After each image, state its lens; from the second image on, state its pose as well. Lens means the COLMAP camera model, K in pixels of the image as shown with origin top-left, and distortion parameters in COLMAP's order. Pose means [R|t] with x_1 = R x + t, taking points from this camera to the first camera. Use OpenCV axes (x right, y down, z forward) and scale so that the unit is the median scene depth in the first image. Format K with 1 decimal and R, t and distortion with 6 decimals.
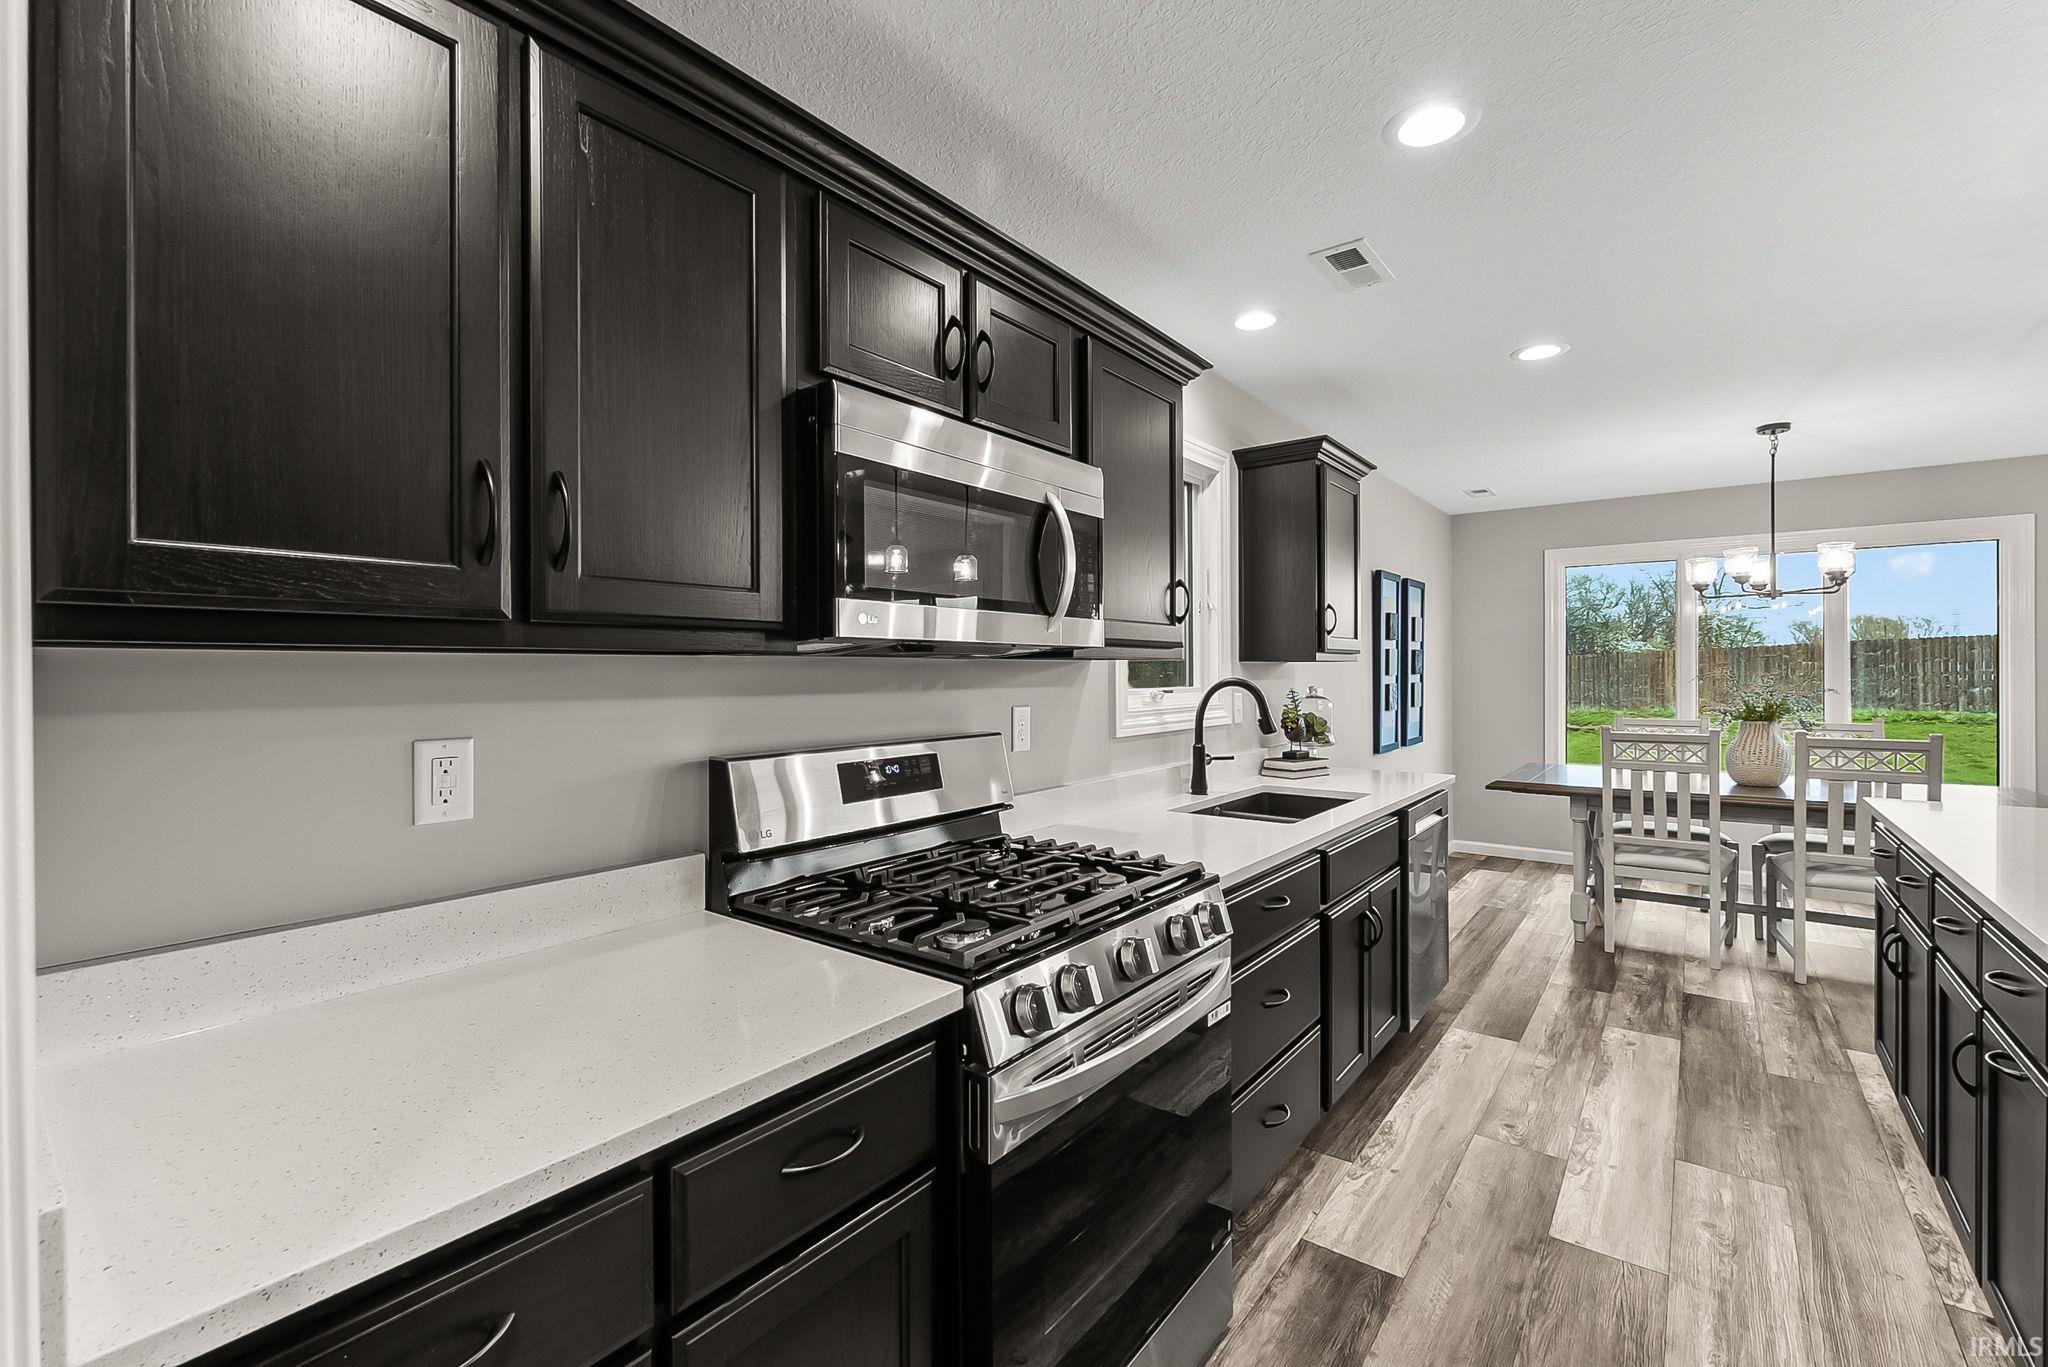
lens RADIAL K [[872.0, 0, 1033.4], [0, 872.0, 670.8], [0, 0, 1]] dist [-0.001625, -0.000487]
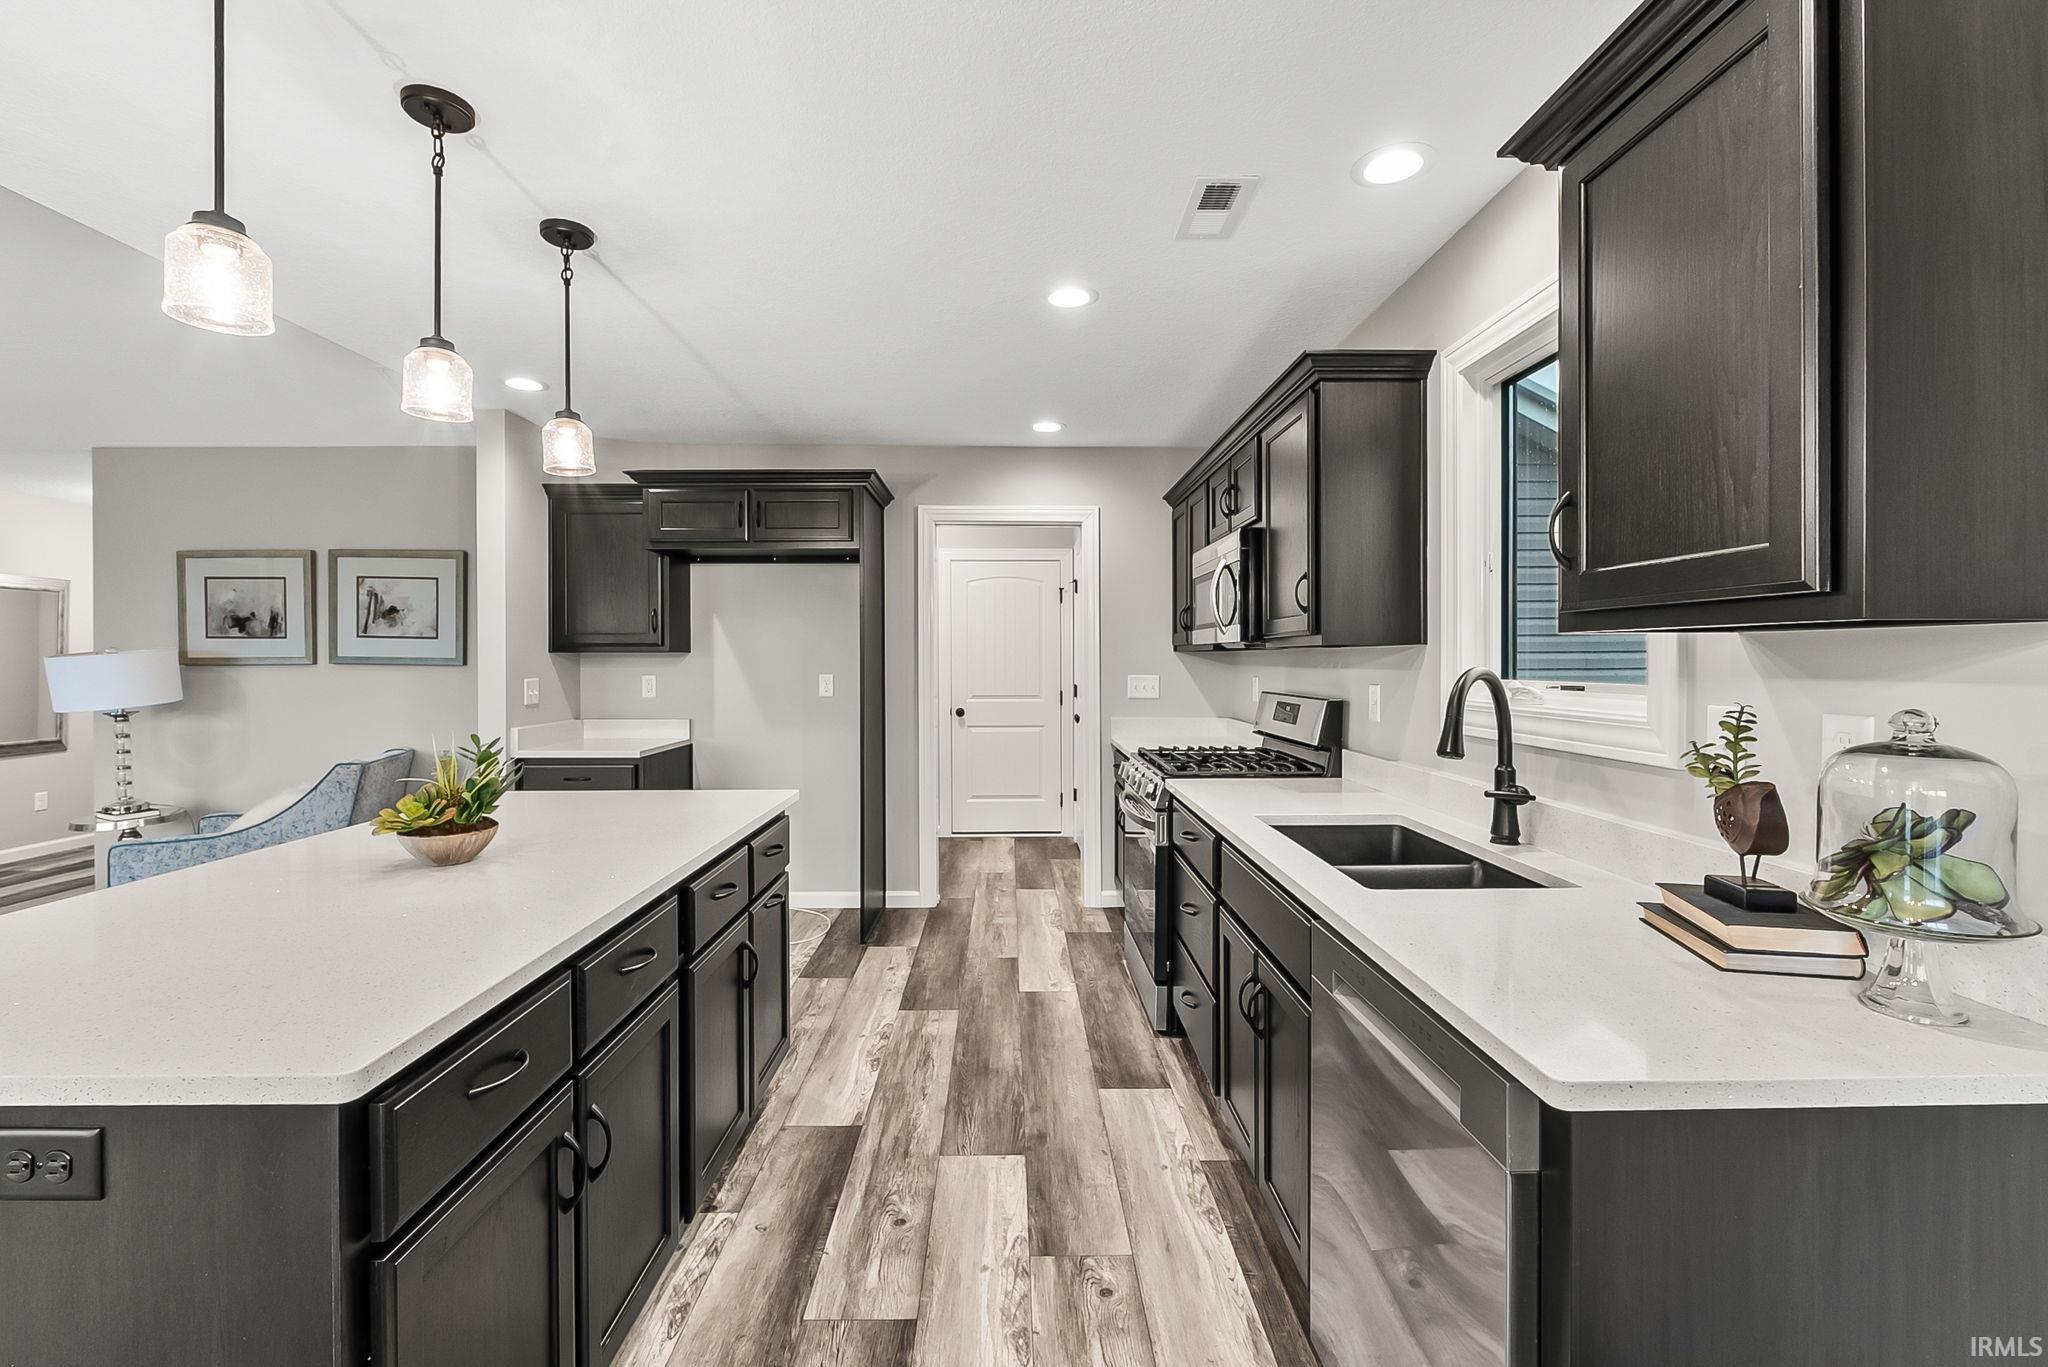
lens RADIAL K [[871.1, 0, 1019.7], [0, 871.1, 666.2], [0, 0, 1]] dist [-0.003607, -0.001041]
pose [[-0.785139, 0.012923, -0.619184, 1.099379], [0.007454, 0.999907, 0.011417, -0.003132], [0.619274, 0.004349, -0.785163, 1.604057]]
